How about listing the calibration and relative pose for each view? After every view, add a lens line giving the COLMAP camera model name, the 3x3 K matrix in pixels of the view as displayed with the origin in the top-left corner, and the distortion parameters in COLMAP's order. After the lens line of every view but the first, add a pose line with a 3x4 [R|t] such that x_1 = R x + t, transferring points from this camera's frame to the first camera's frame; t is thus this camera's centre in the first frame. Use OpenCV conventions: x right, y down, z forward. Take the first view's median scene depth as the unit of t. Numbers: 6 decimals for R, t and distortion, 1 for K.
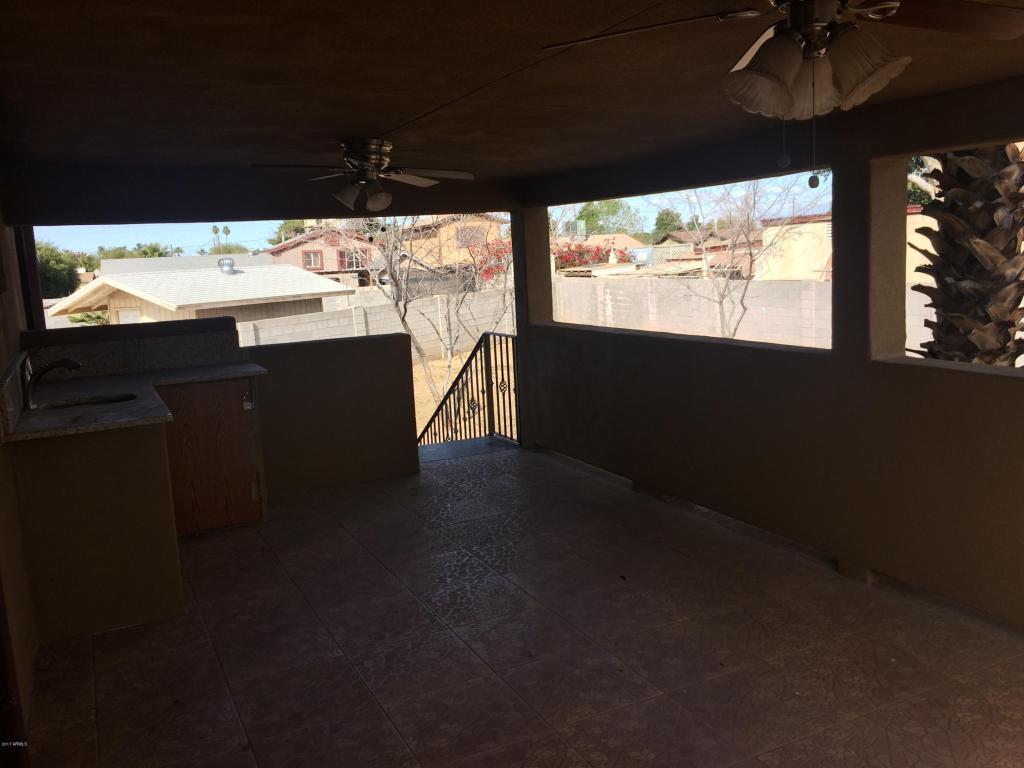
lens RADIAL K [[884.8, 0, 512.0], [0, 884.8, 384.0], [0, 0, 1]] dist [0.035229, -0.013598]
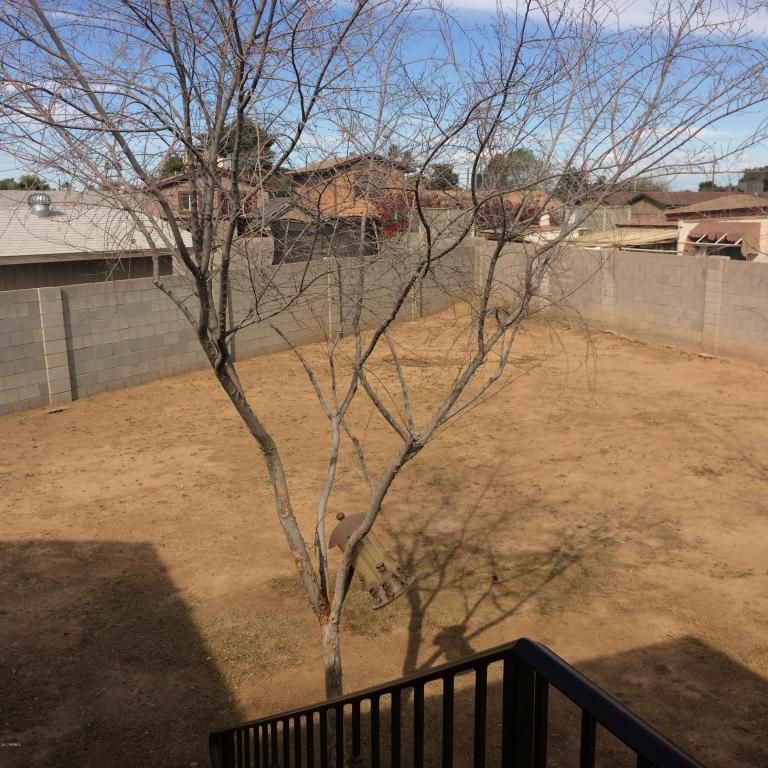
lens RADIAL K [[894.1, 0, 385.7], [0, 894.1, 374.5], [0, 0, 1]] dist [0.052220, -0.048494]
pose [[0.998332, 0.055413, -0.016211, -0.015253], [-0.054719, 0.997681, 0.040487, -0.031231], [0.018417, -0.039532, 0.999049, 0.208960]]
